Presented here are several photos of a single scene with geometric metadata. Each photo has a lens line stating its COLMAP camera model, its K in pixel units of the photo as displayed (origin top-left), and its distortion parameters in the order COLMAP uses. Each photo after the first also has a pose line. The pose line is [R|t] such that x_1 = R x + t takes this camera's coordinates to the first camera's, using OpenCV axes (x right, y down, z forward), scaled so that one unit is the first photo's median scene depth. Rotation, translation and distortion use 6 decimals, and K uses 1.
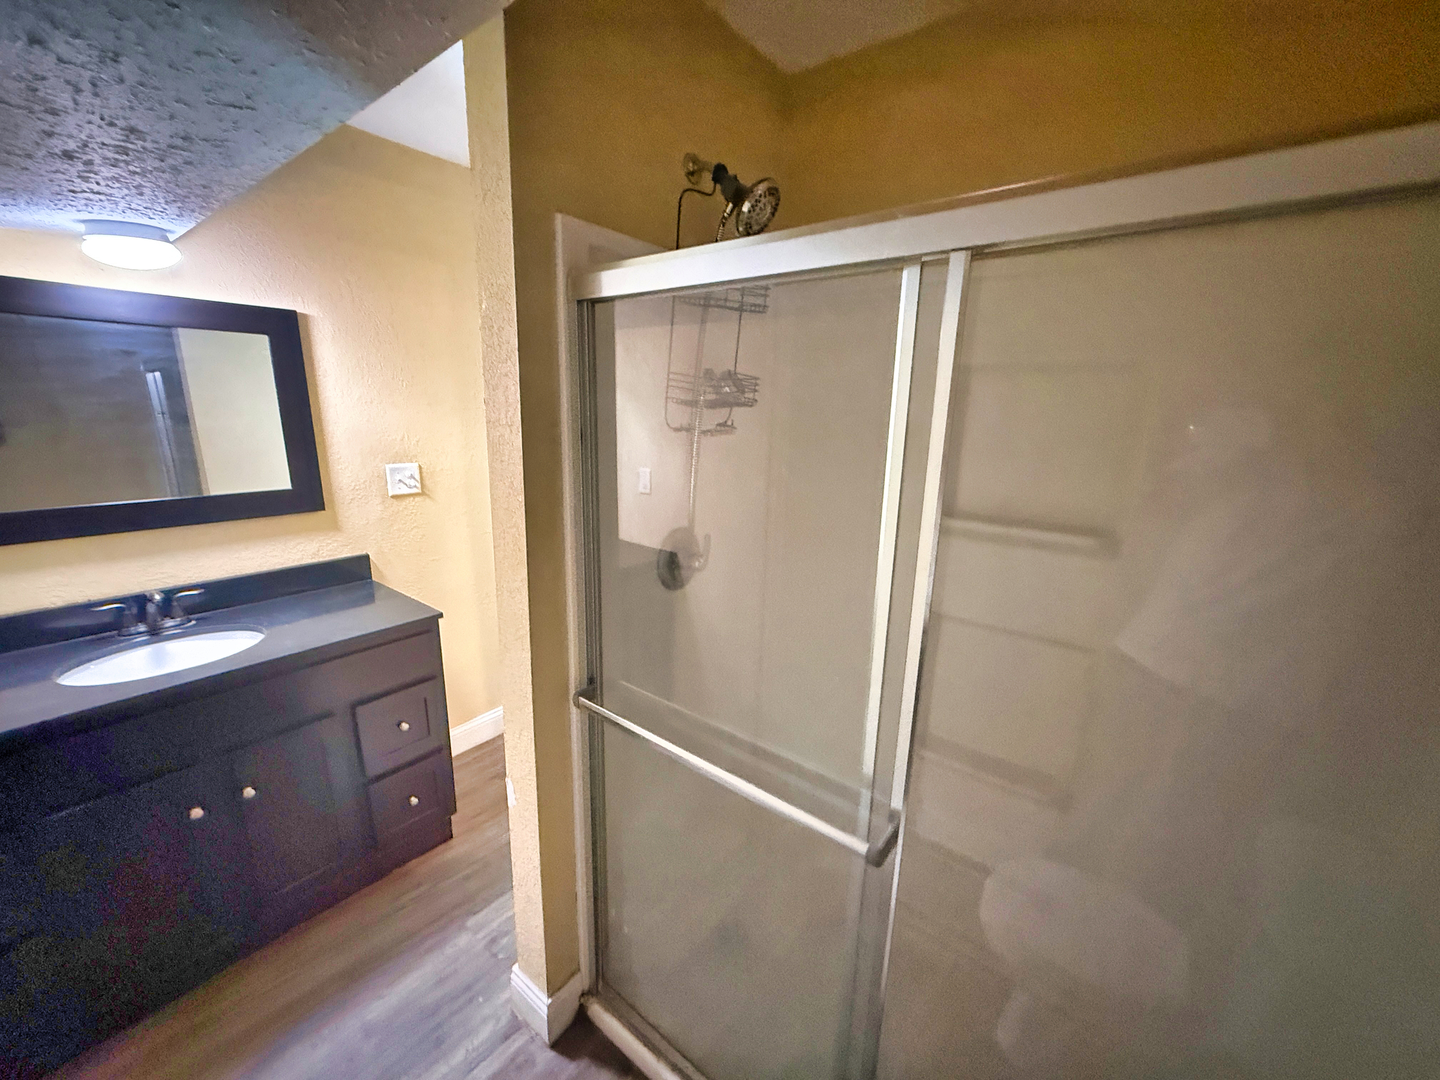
lens RADIAL K [[573.4, 0, 720.5], [0, 573.4, 543.4], [0, 0, 1]] dist [-0.001944, -0.000532]
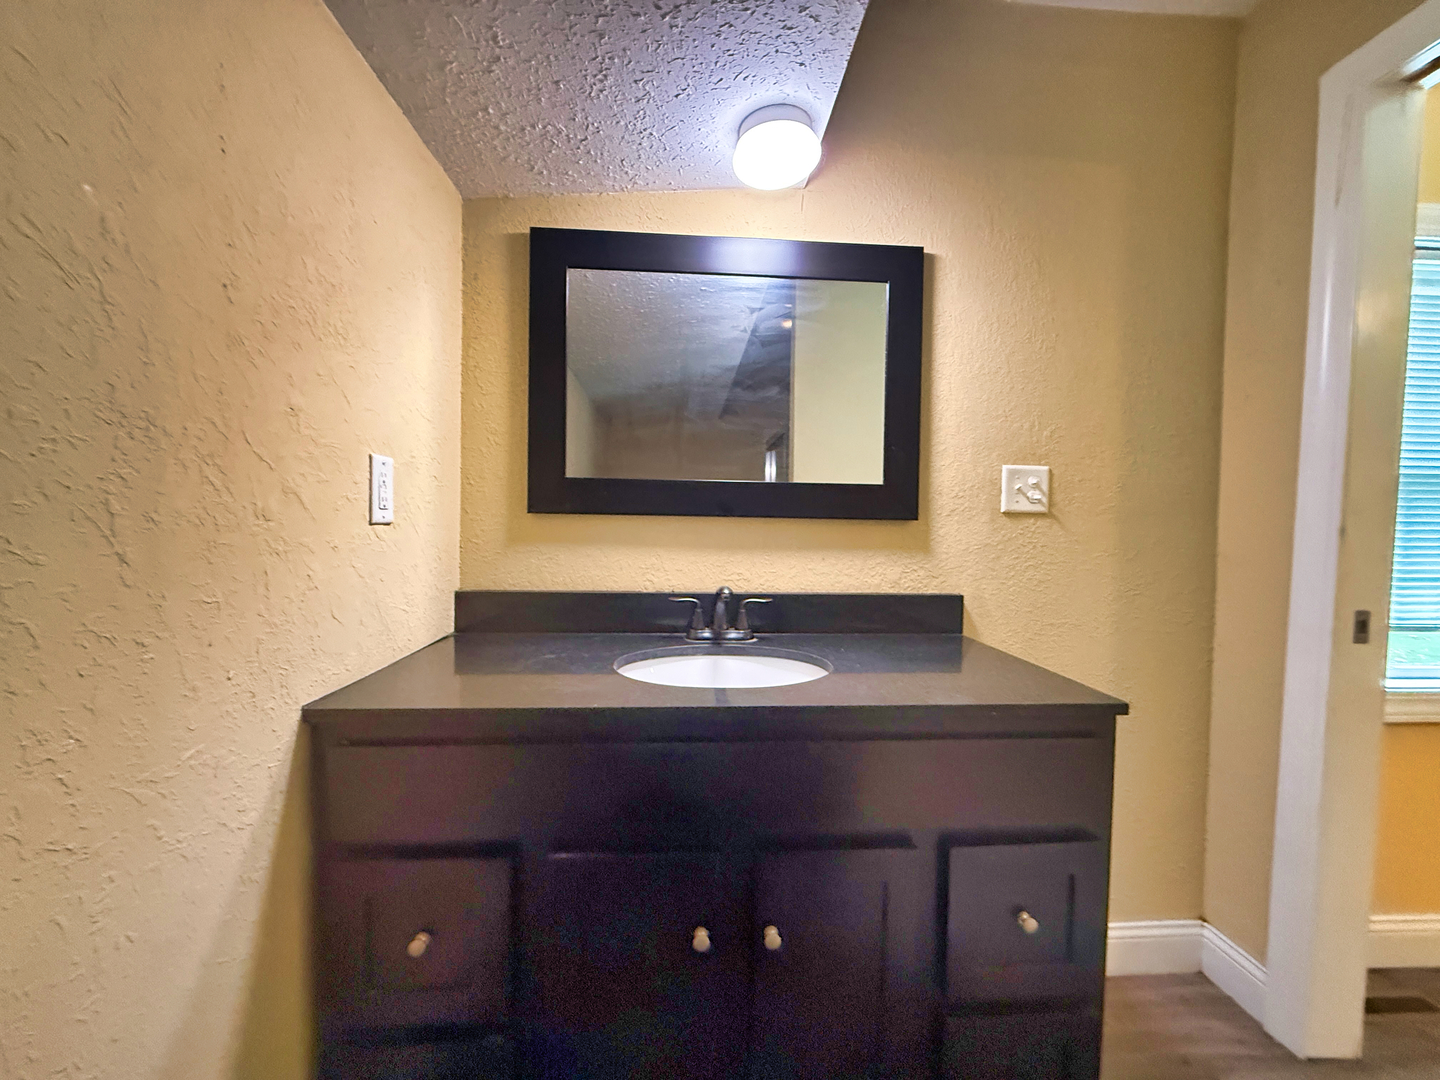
lens RADIAL K [[573.4, 0, 720.5], [0, 573.4, 543.4], [0, 0, 1]] dist [-0.001944, -0.000532]
pose [[0.664753, 0.018072, -0.746845, -0.354853], [-0.175517, 0.975503, -0.132620, 0.112947], [0.726152, 0.219243, 0.651640, 0.408062]]
